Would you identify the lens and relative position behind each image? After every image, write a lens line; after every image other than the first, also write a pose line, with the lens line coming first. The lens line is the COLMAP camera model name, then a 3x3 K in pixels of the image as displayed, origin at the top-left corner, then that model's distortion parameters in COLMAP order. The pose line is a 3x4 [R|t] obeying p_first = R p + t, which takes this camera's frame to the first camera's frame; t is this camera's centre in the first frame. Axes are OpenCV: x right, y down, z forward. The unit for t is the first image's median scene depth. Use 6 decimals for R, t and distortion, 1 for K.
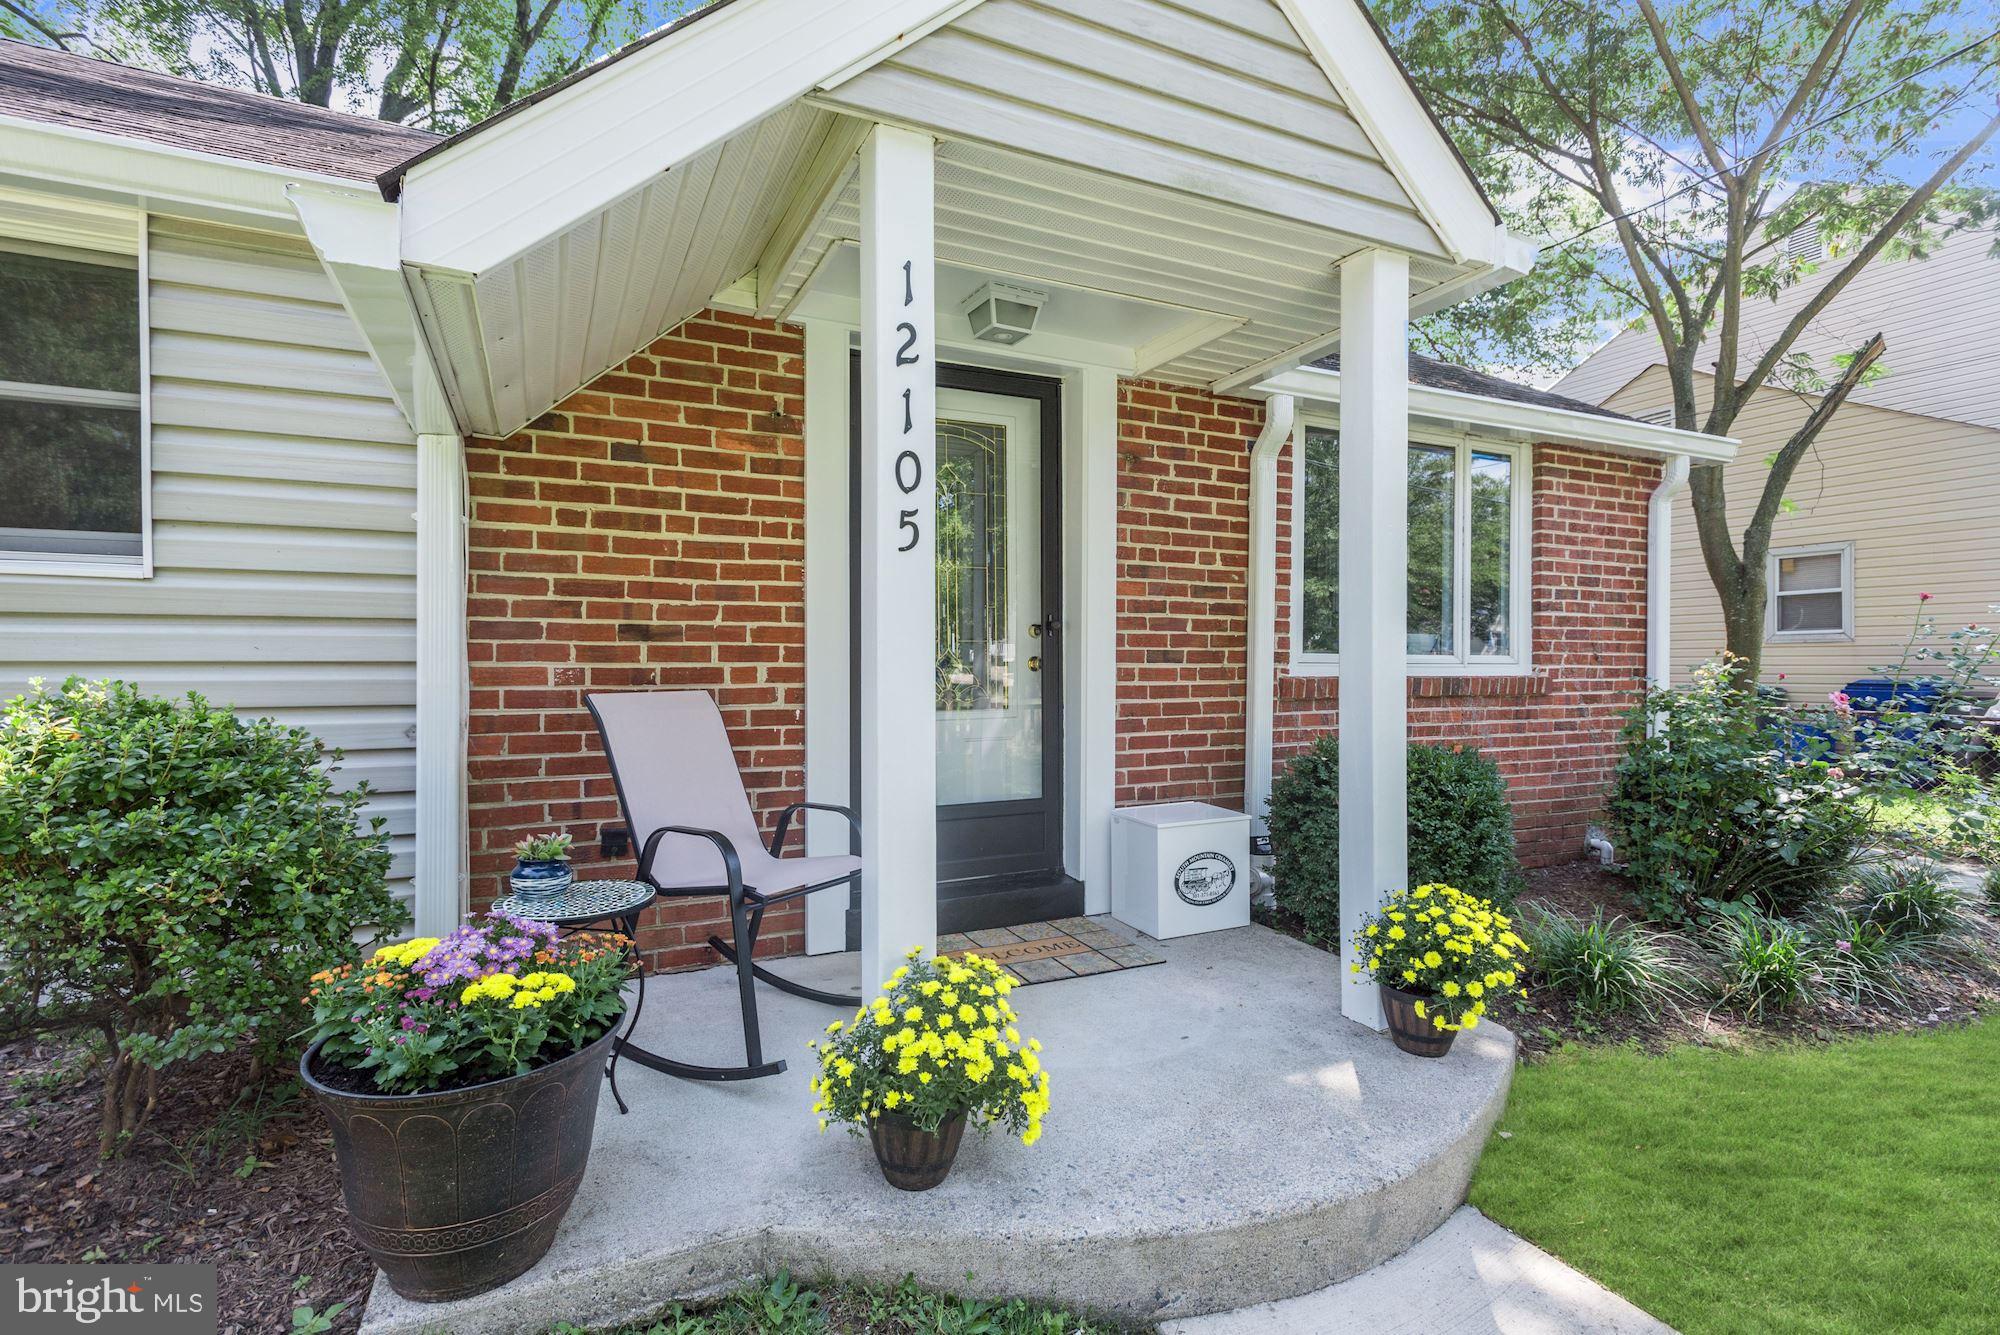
lens RADIAL K [[926.5, 0, 1000.0], [0, 926.5, 667.5], [0, 0, 1]] dist [0.012527, 0.000308]
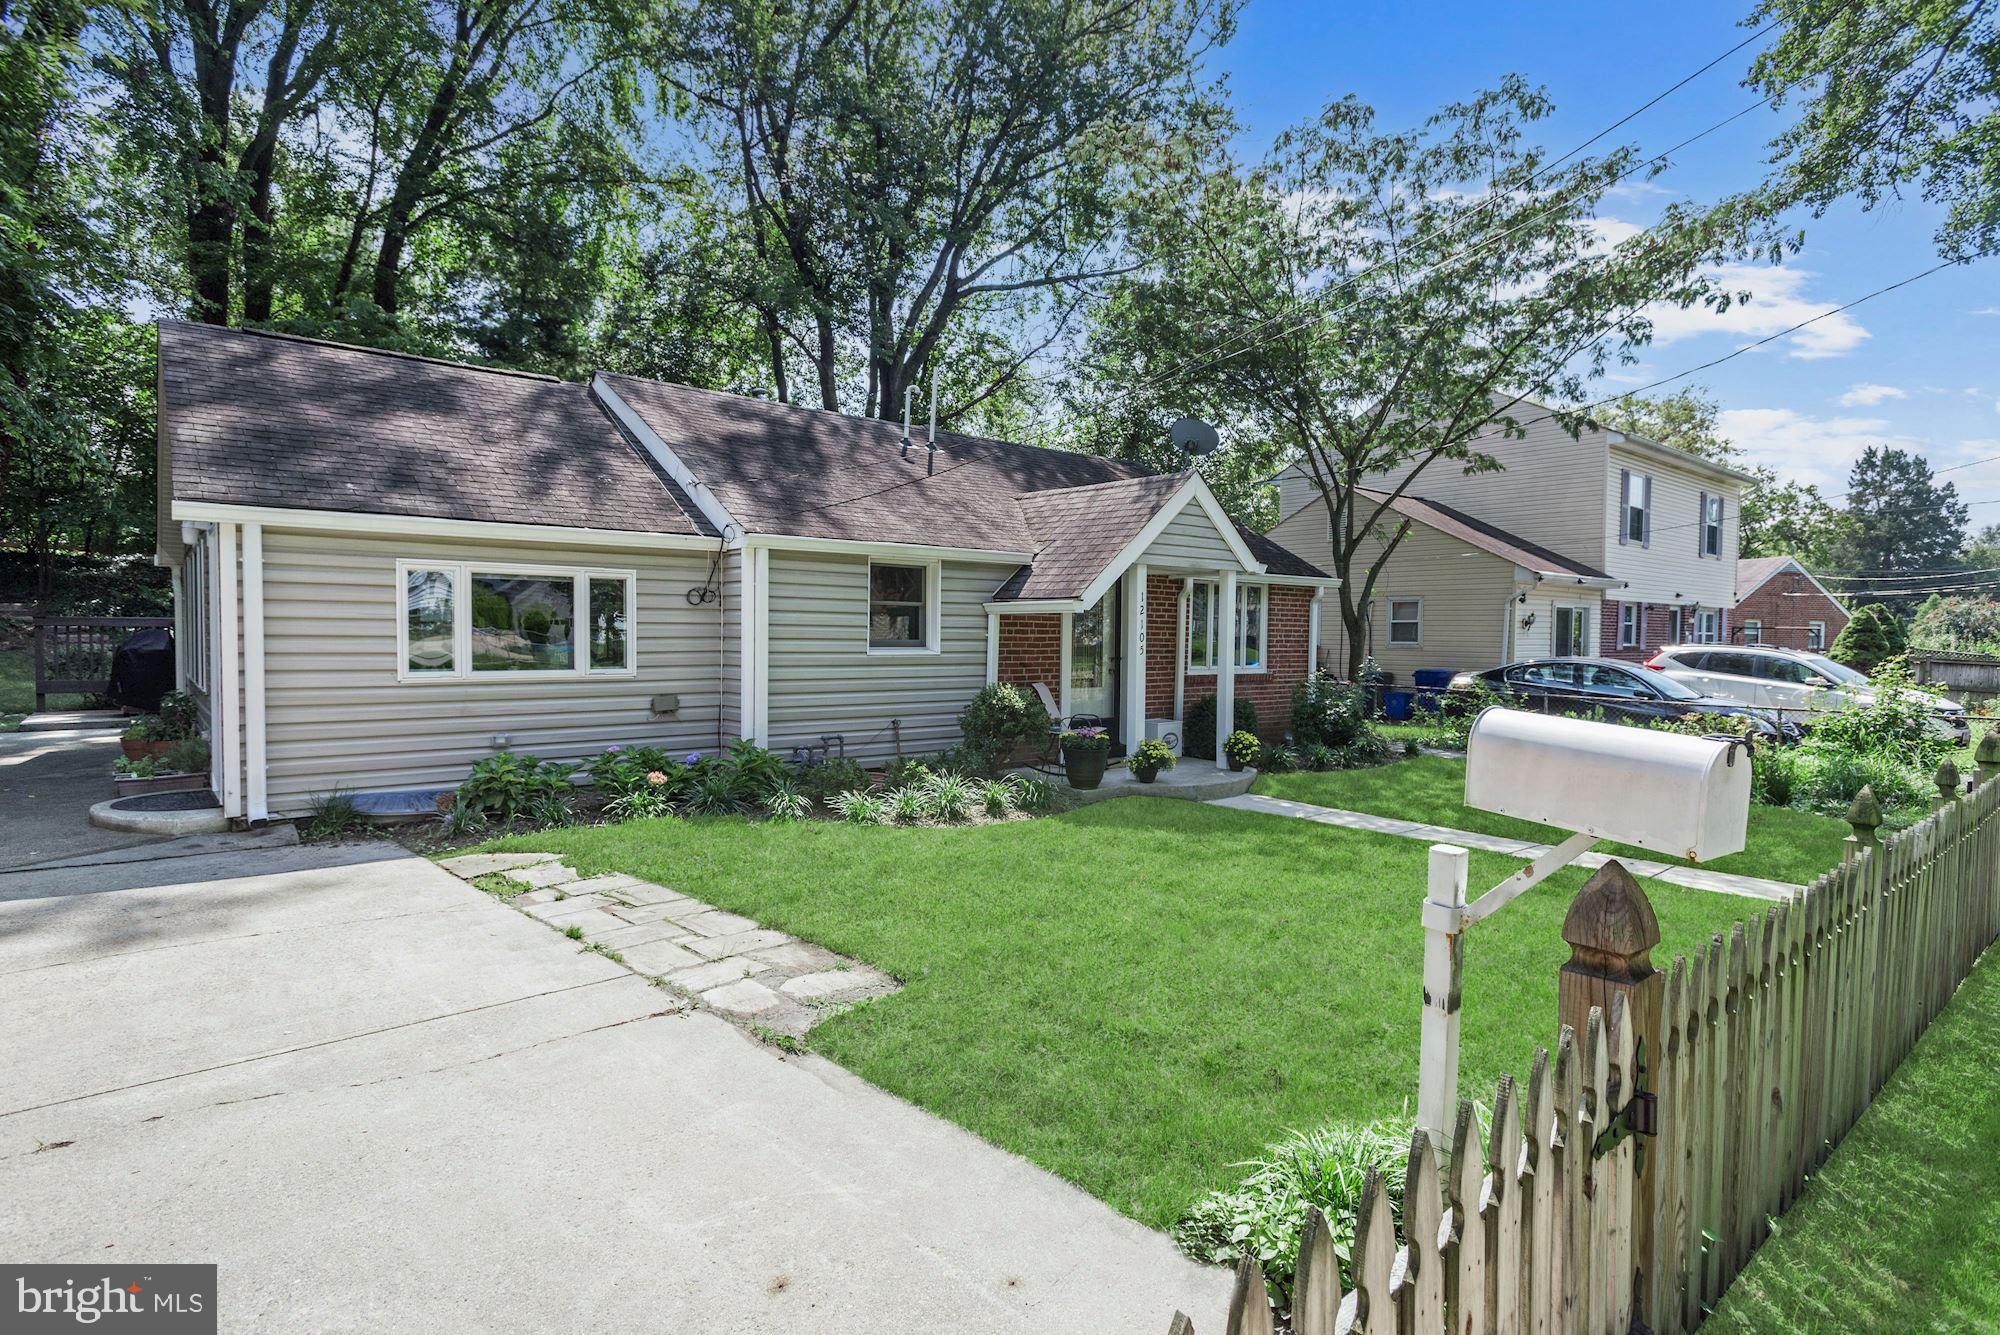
lens RADIAL K [[988.8, 0, 1000.0], [0, 988.8, 667.5], [0, 0, 1]] dist [0.009809, 0.000260]
pose [[0.970855, 0.002300, 0.239656, -1.315539], [-0.009632, 0.999521, 0.029426, -0.130989], [-0.239474, -0.030877, 0.970412, -2.430257]]
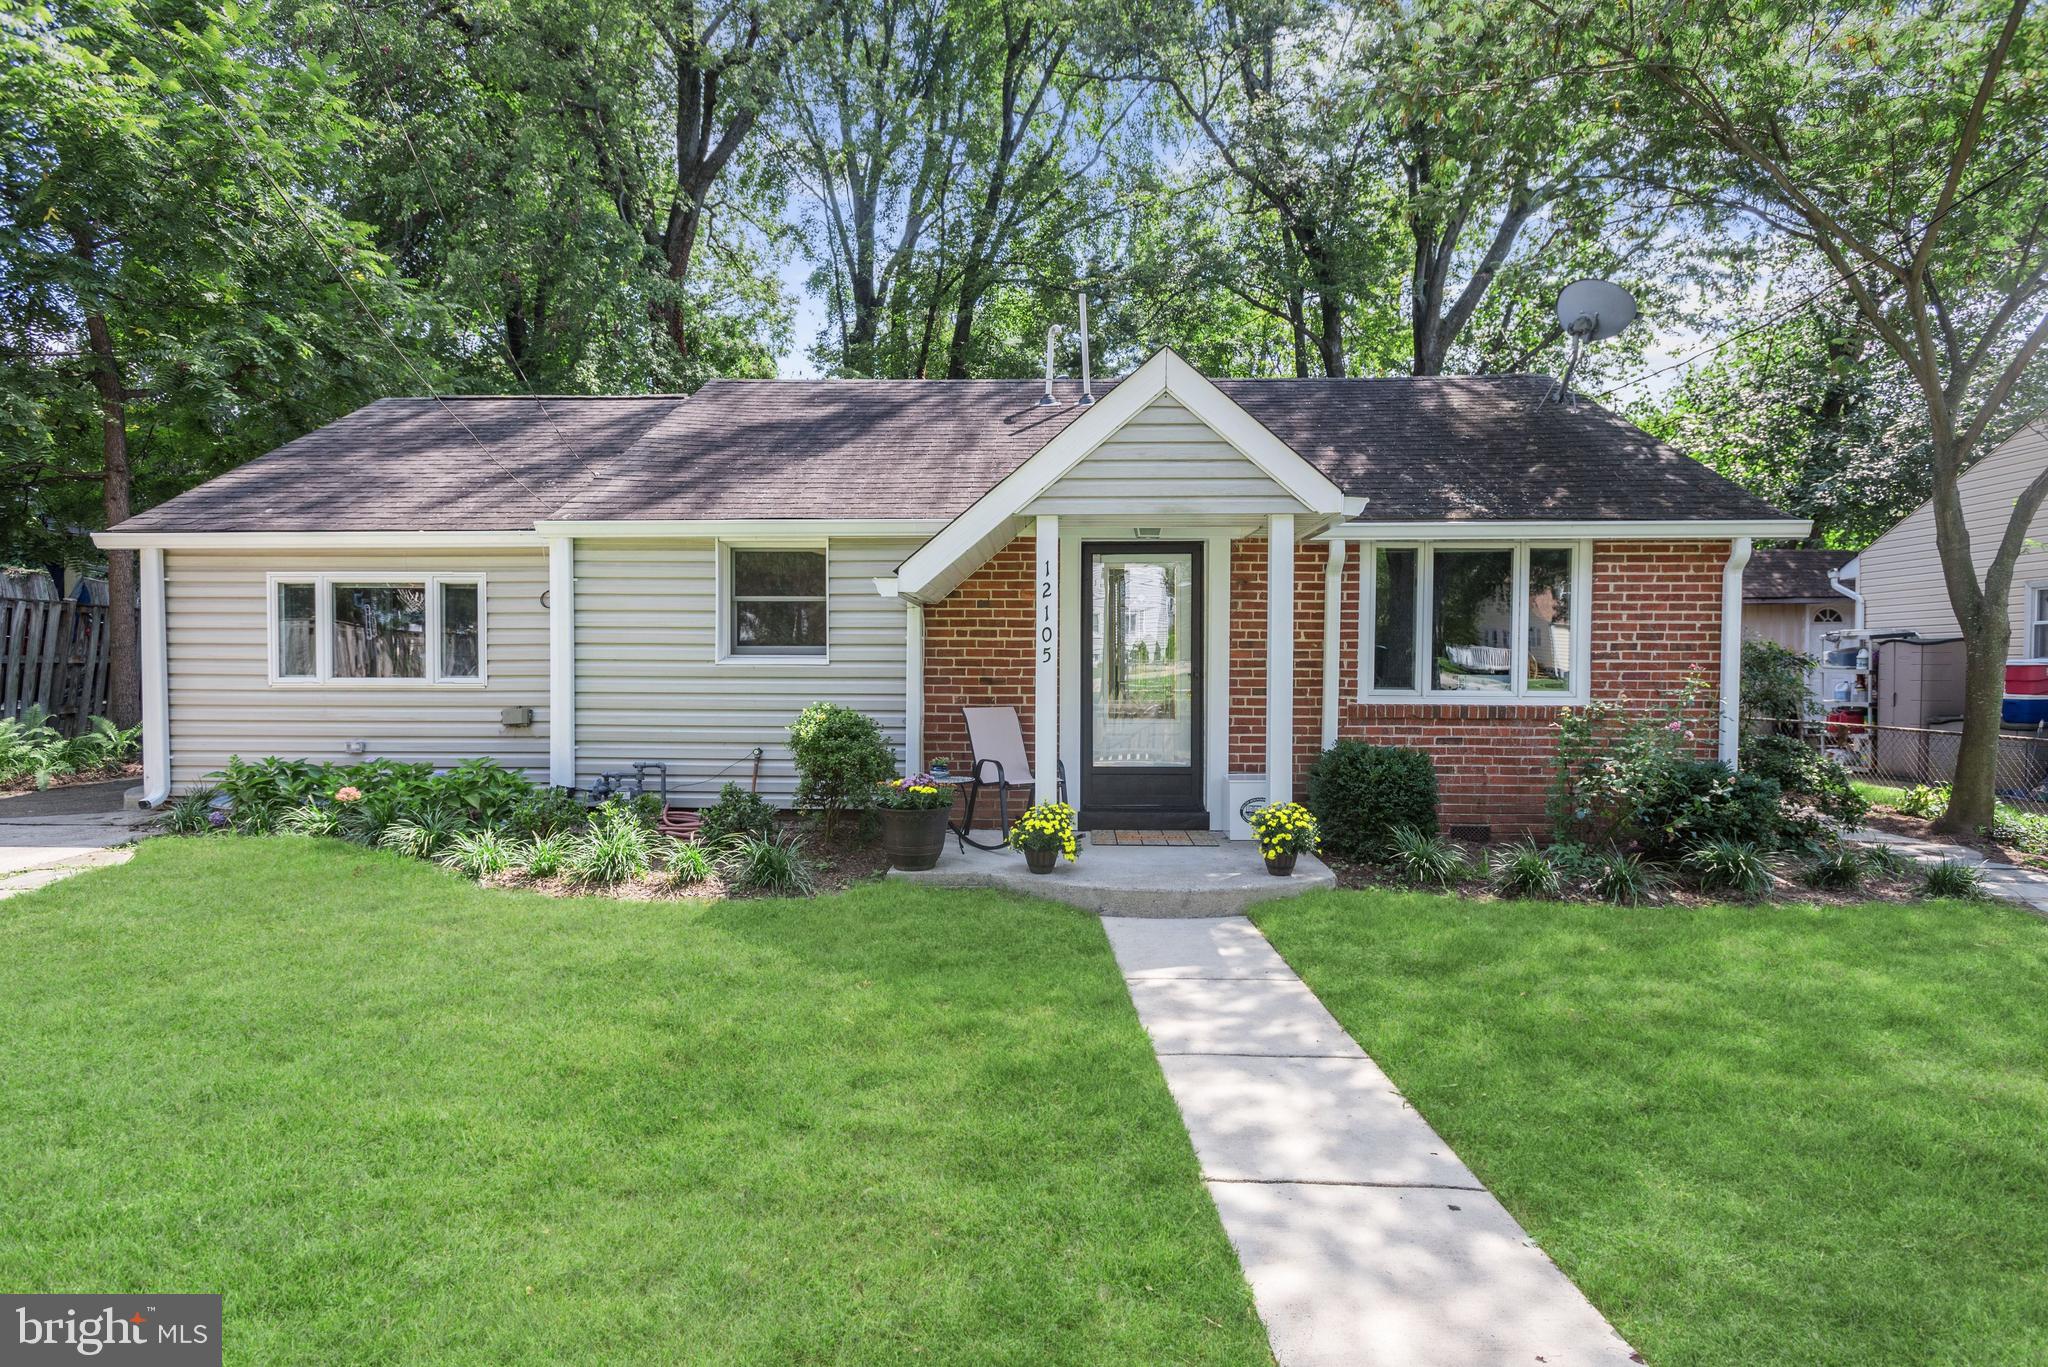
lens RADIAL K [[1012.5, 0, 1024.0], [0, 1012.5, 683.5], [0, 0, 1]] dist [0.009809, 0.000260]
pose [[0.890382, 0.012515, -0.455041, 0.836324], [-0.005813, 0.999853, 0.016124, -0.072283], [0.455176, -0.011711, 0.890324, -1.202510]]
